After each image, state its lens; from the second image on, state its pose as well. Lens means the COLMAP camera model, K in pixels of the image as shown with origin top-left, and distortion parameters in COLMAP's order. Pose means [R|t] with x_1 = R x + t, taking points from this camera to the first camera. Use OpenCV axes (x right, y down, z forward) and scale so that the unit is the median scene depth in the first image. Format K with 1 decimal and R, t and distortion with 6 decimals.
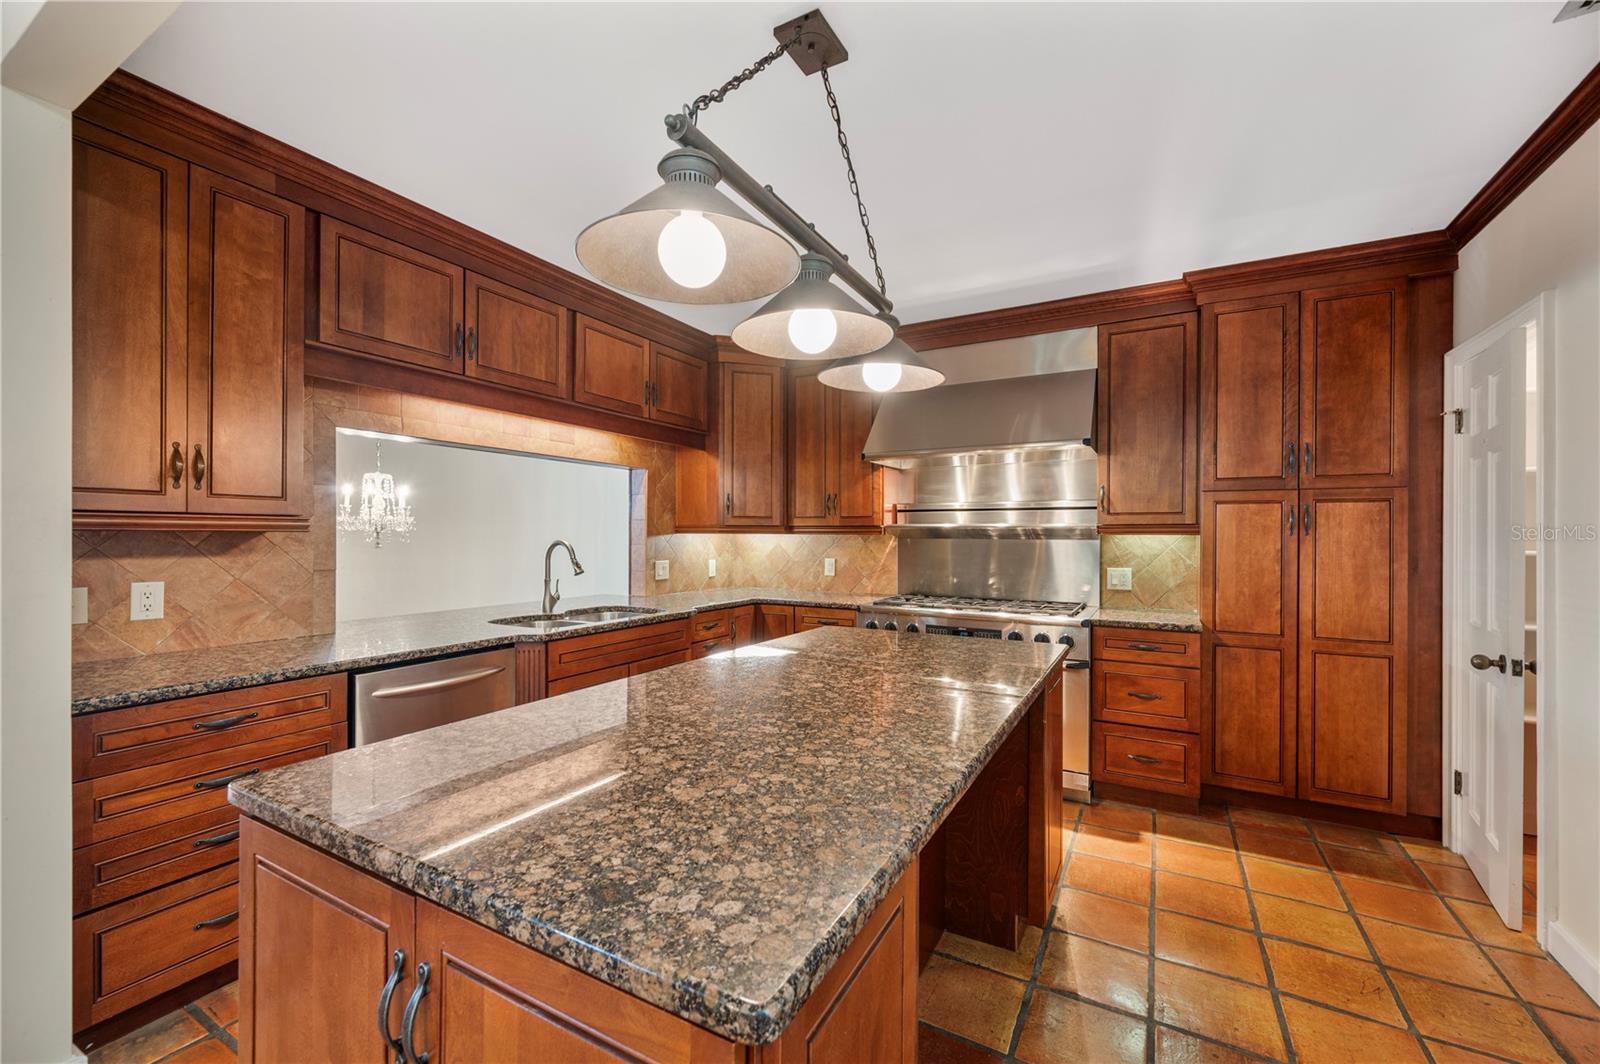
lens RADIAL K [[637.9, 0, 806.7], [0, 637.9, 537.2], [0, 0, 1]] dist [-0.000769, -0.000104]
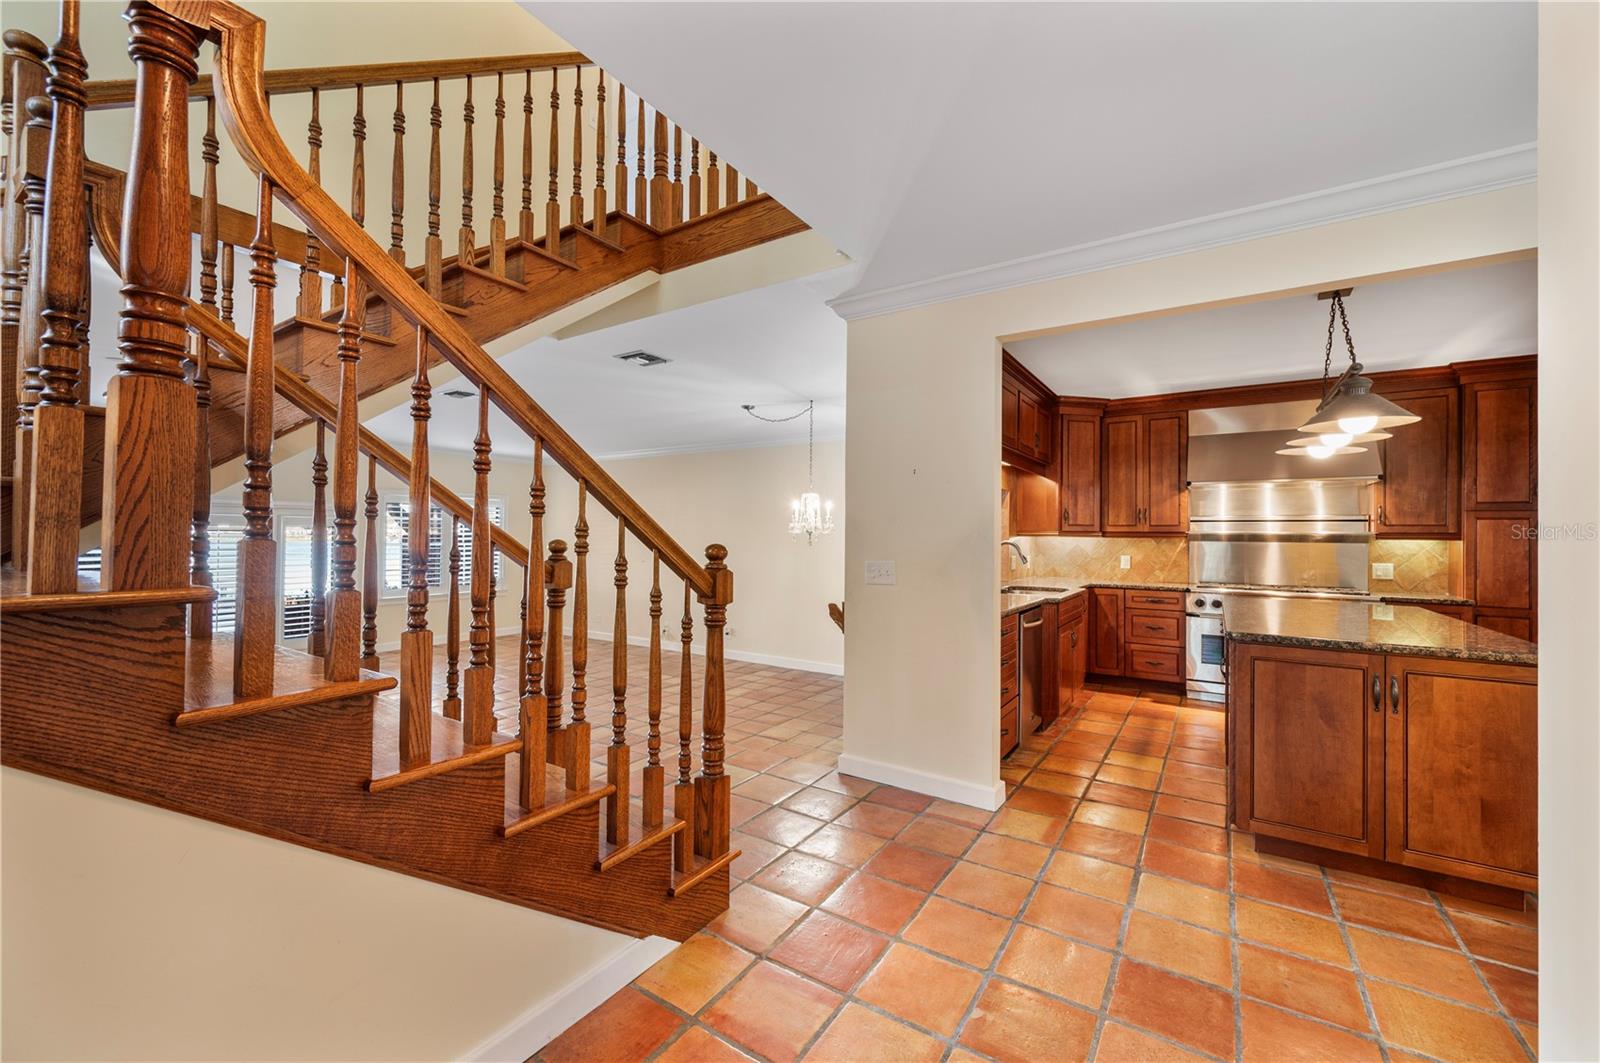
lens RADIAL K [[635.8, 0, 803.5], [0, 635.8, 528.6], [0, 0, 1]] dist [-0.000388, -0.000081]
pose [[0.997280, 0.005221, -0.073519, -0.829254], [-0.006328, 0.999870, -0.014830, 0.000475], [0.073432, 0.015255, 0.997184, -0.597278]]
